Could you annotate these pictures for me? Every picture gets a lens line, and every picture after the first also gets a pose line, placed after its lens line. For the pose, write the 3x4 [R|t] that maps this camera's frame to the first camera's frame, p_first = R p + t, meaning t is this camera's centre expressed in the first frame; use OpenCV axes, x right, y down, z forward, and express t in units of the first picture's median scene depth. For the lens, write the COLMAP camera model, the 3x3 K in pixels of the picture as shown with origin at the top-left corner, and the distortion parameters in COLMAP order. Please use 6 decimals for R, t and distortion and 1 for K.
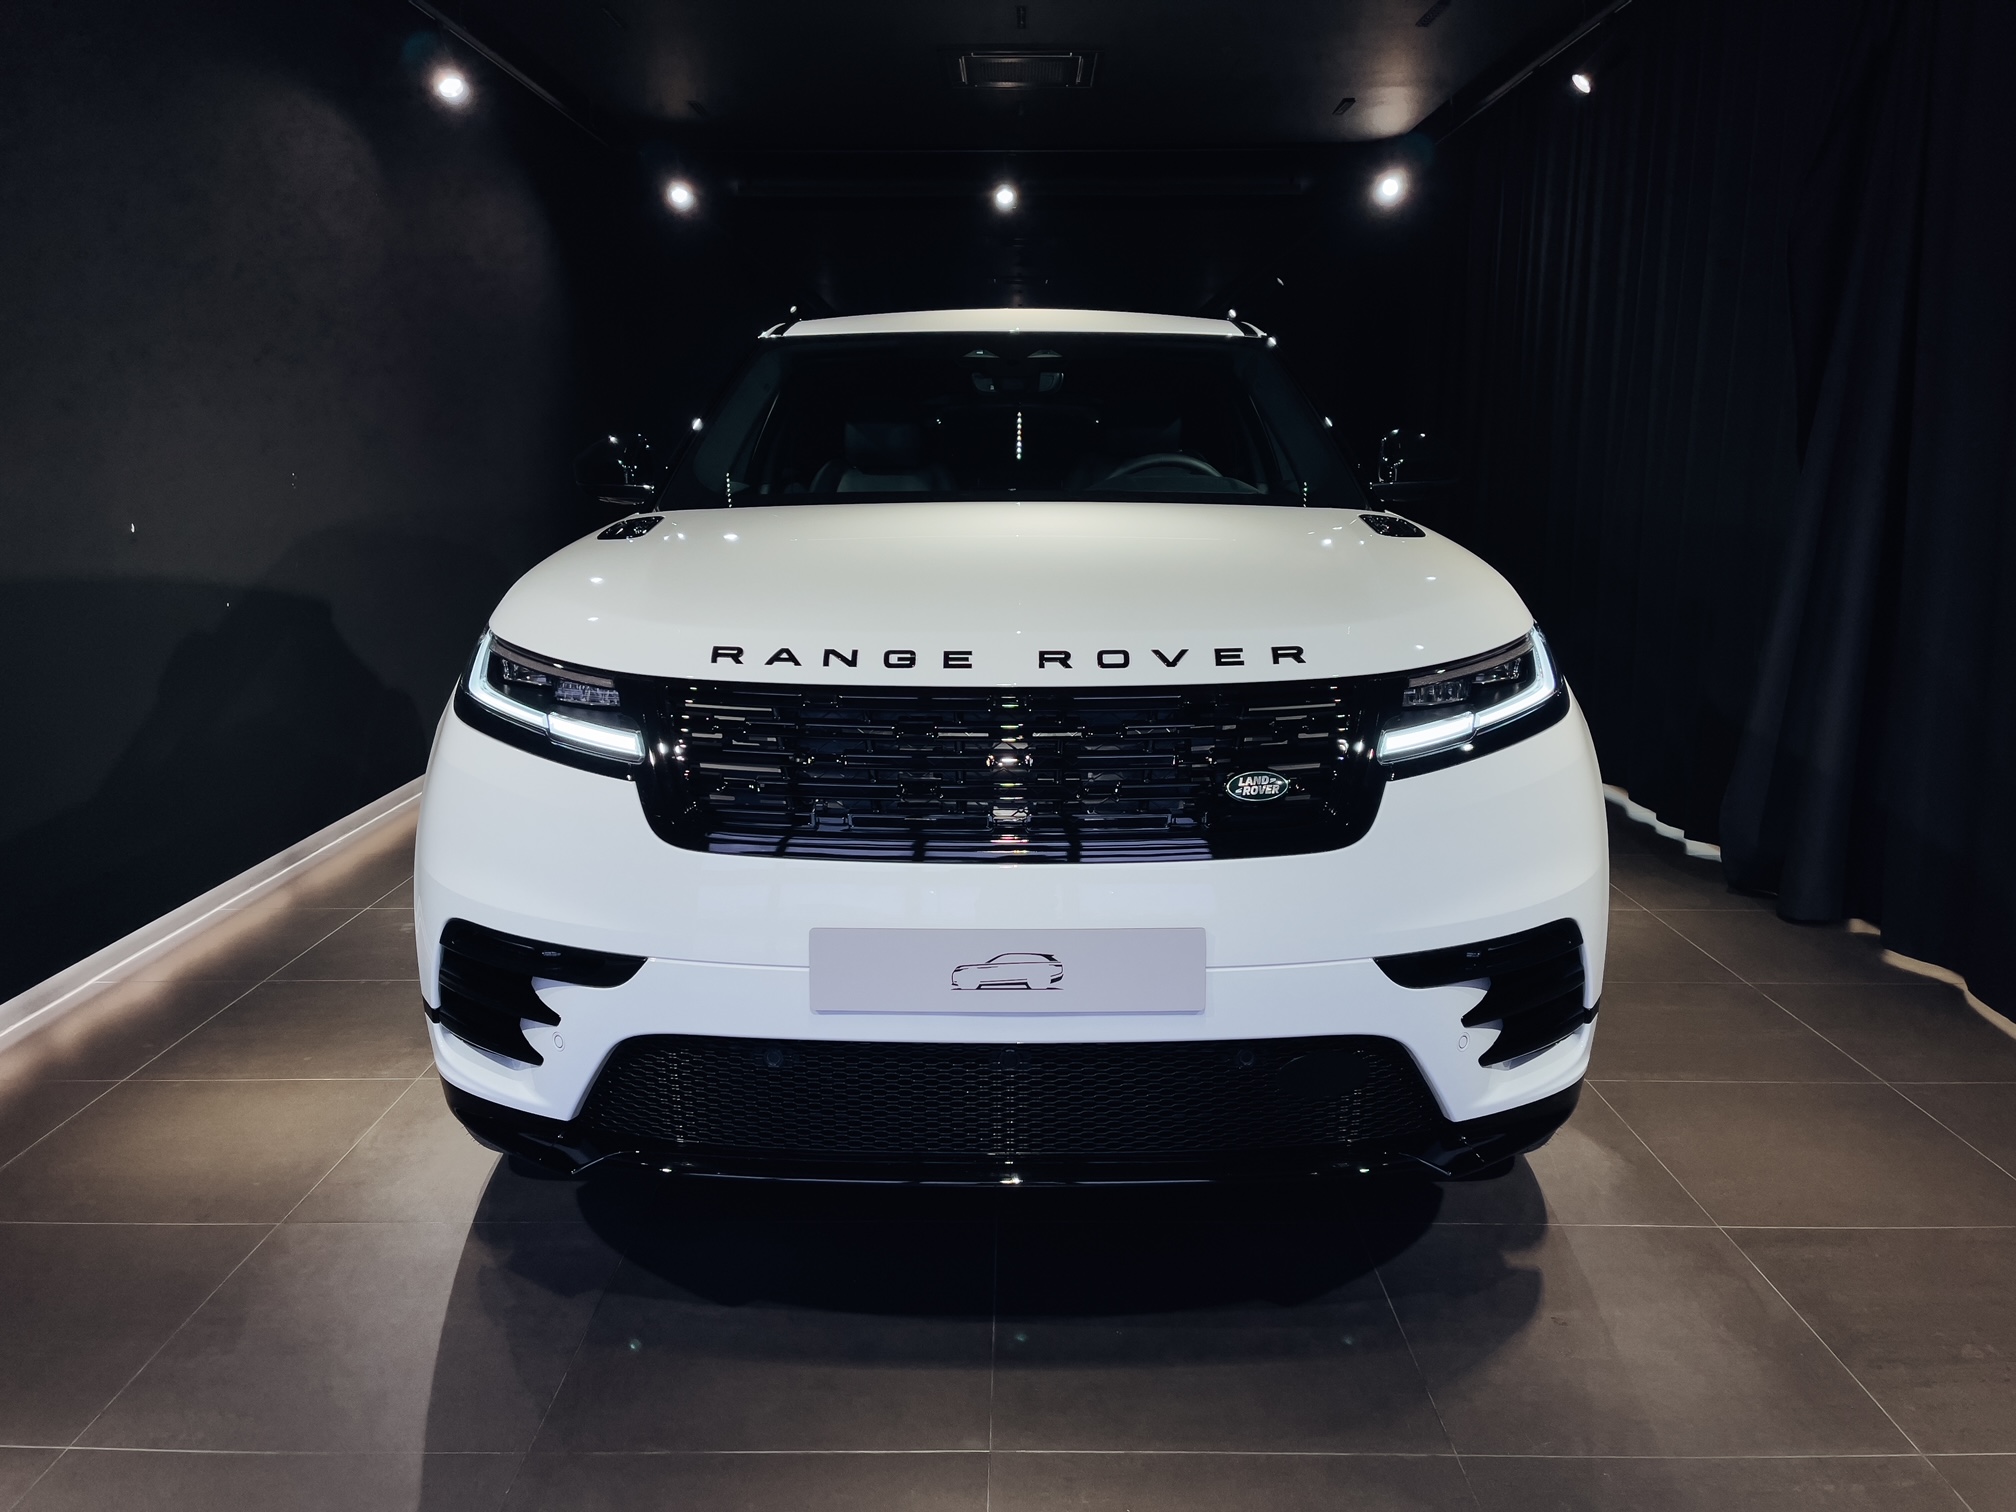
lens RADIAL K [[1519.6, 0, 1008.0], [0, 1519.6, 756.0], [0, 0, 1]] dist [0.119496, -0.156590]
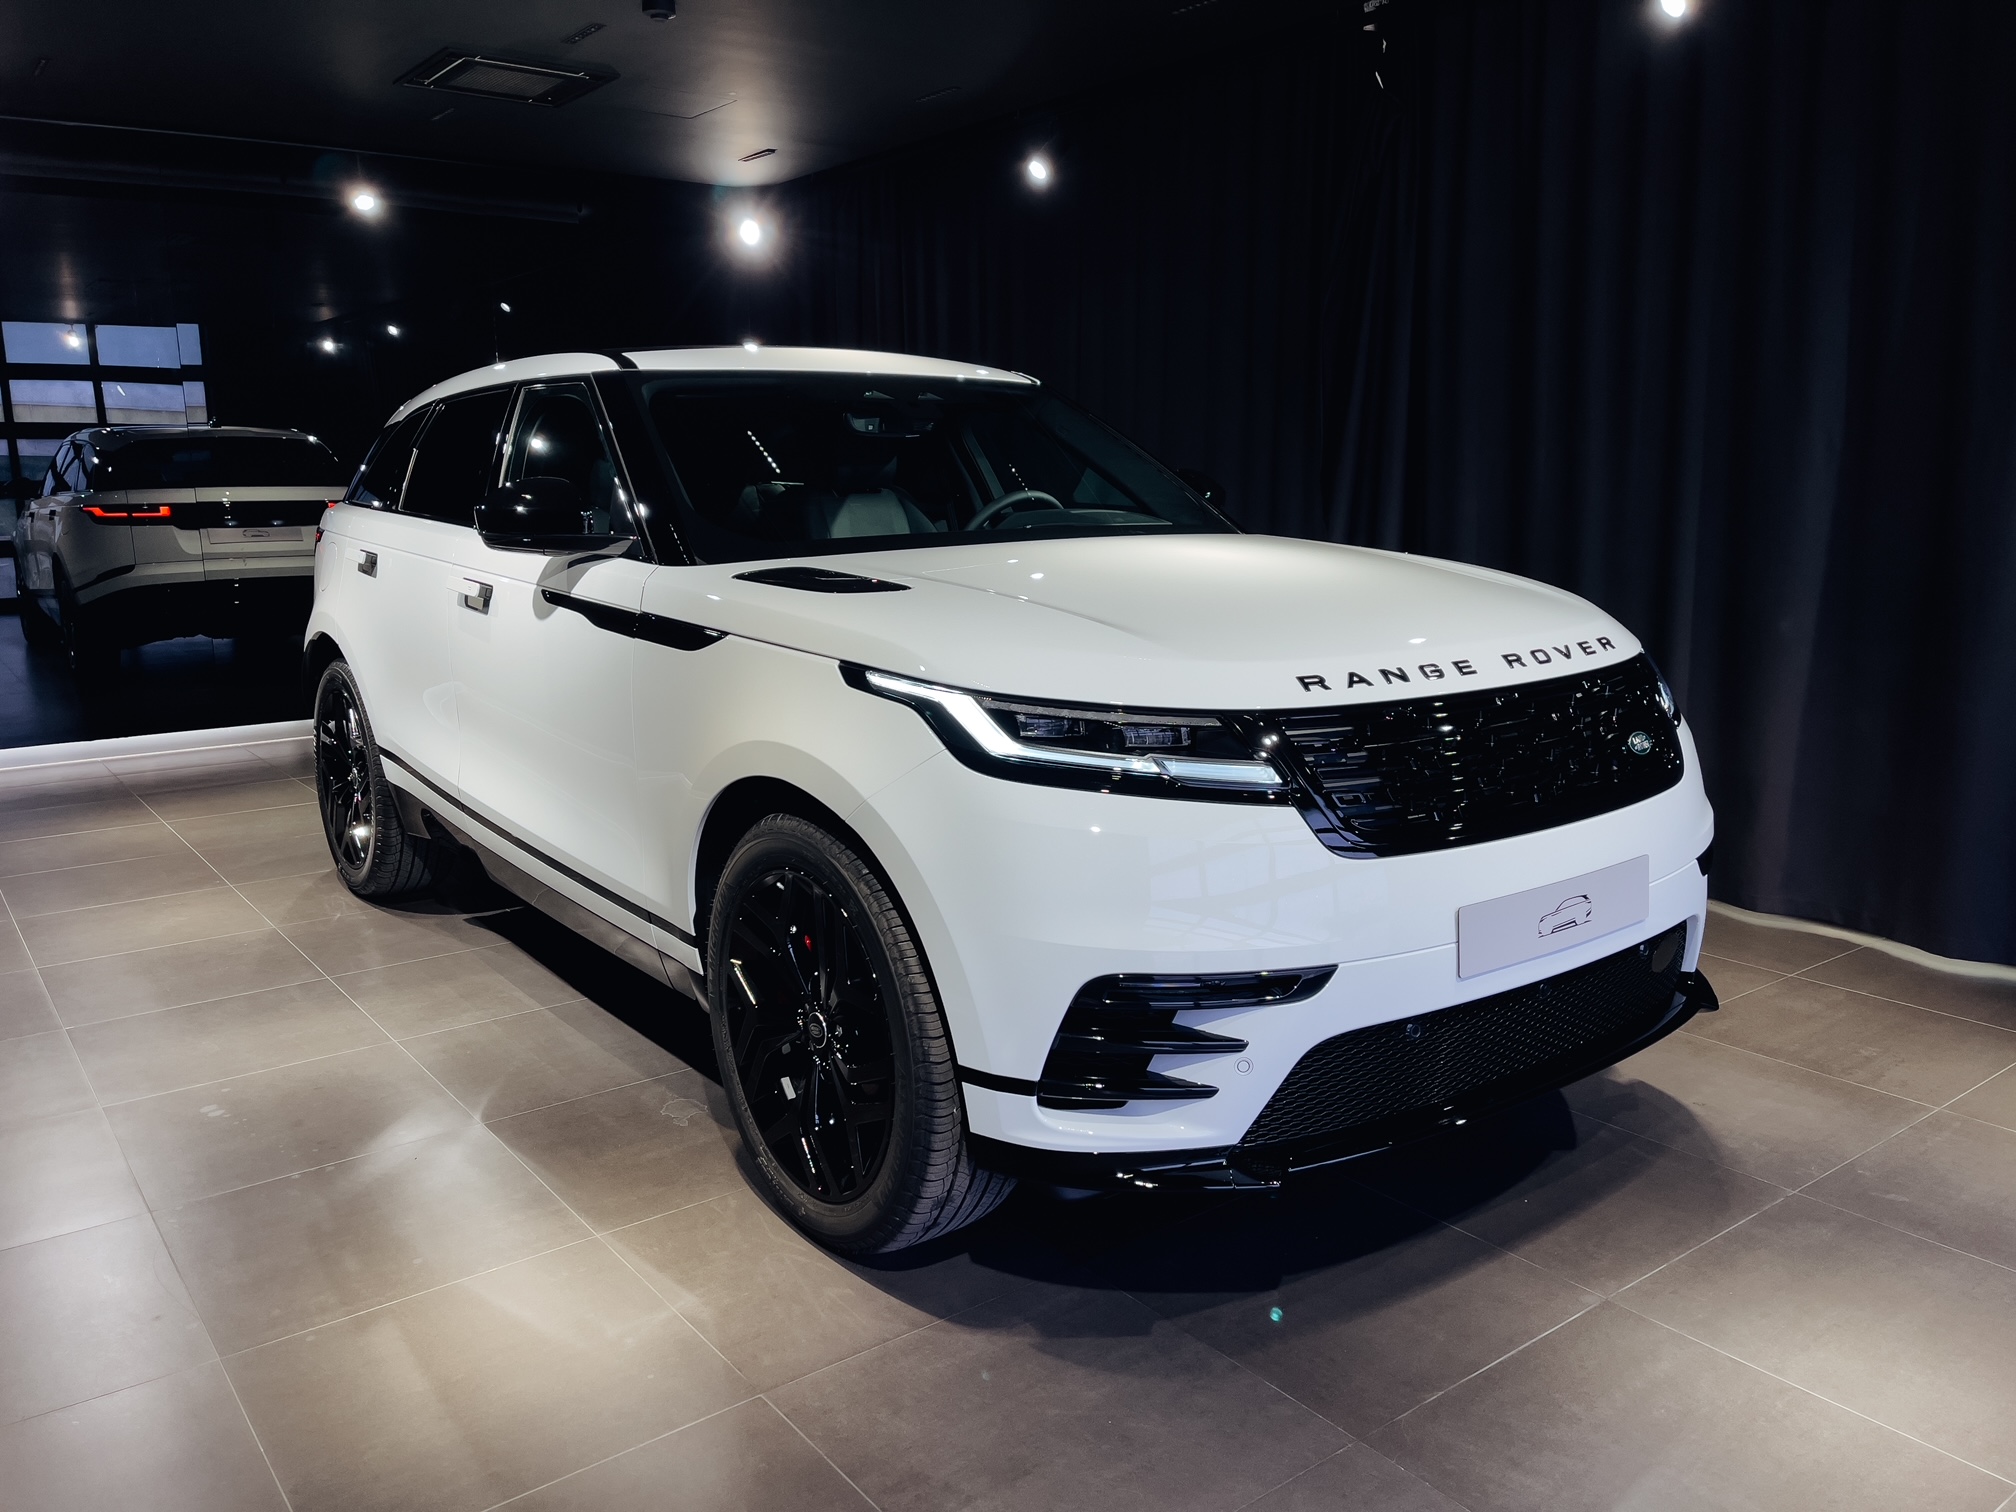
lens RADIAL K [[1537.6, 0, 1008.0], [0, 1537.6, 756.0], [0, 0, 1]] dist [0.044422, 0.001415]
pose [[0.791684, -0.120003, 0.599029, -1.032350], [0.129763, 0.991176, 0.027065, -0.073123], [-0.596990, 0.056305, 0.800270, 0.250000]]
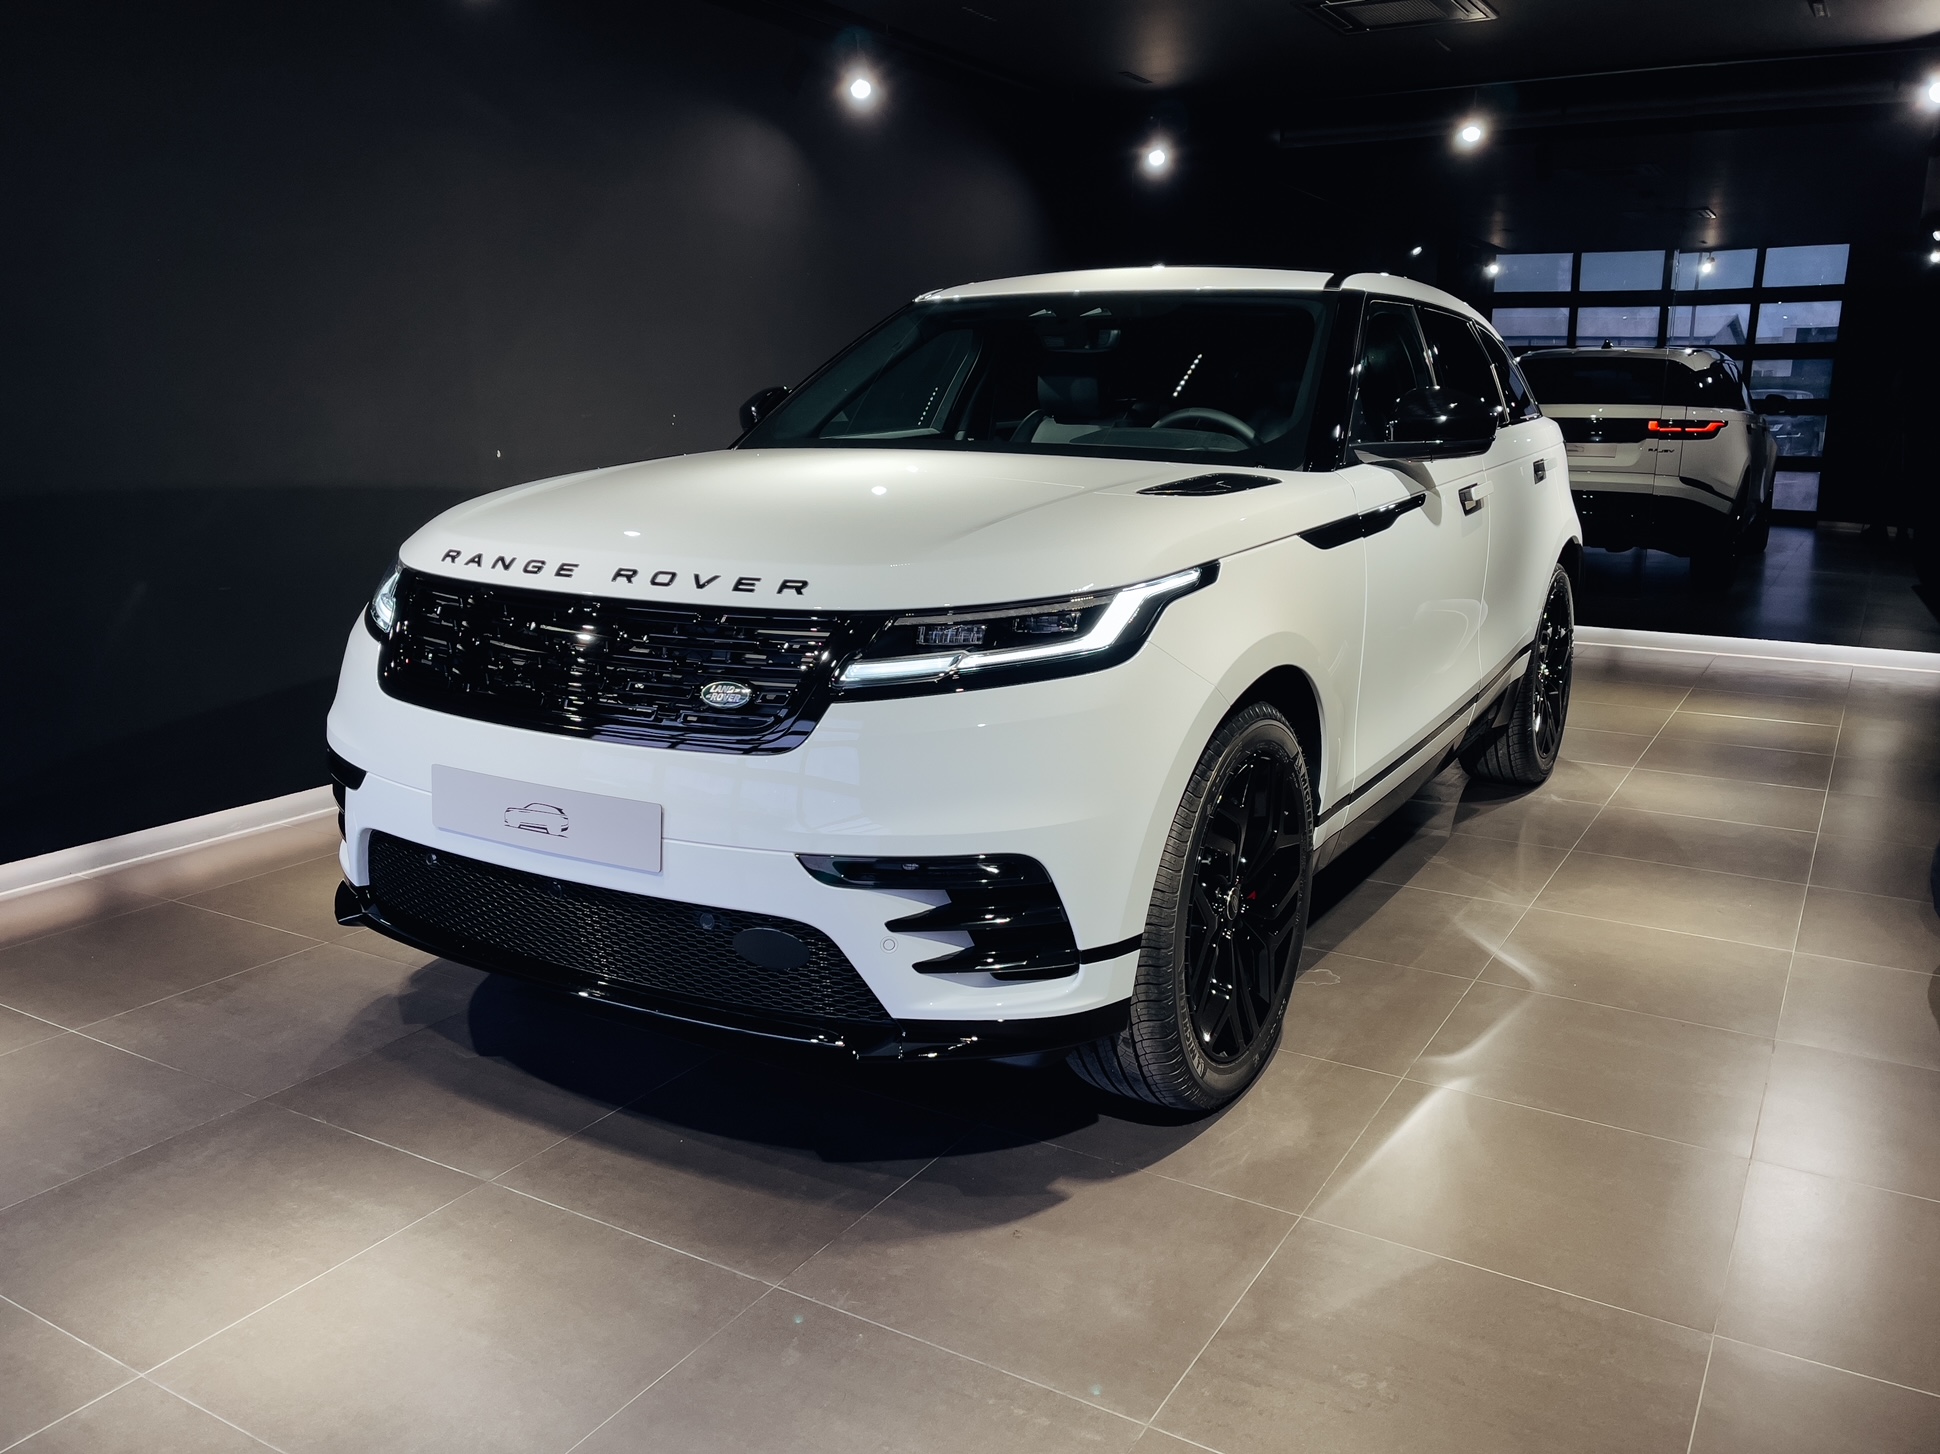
lens RADIAL K [[1532.3, 0, 969.8], [0, 1532.3, 713.2], [0, 0, 1]] dist [0.053220, -0.003472]
pose [[0.865339, 0.111654, -0.488591, 0.878393], [-0.108027, 0.993506, 0.035713, -0.027324], [0.489406, 0.021877, 0.871782, 0.057747]]
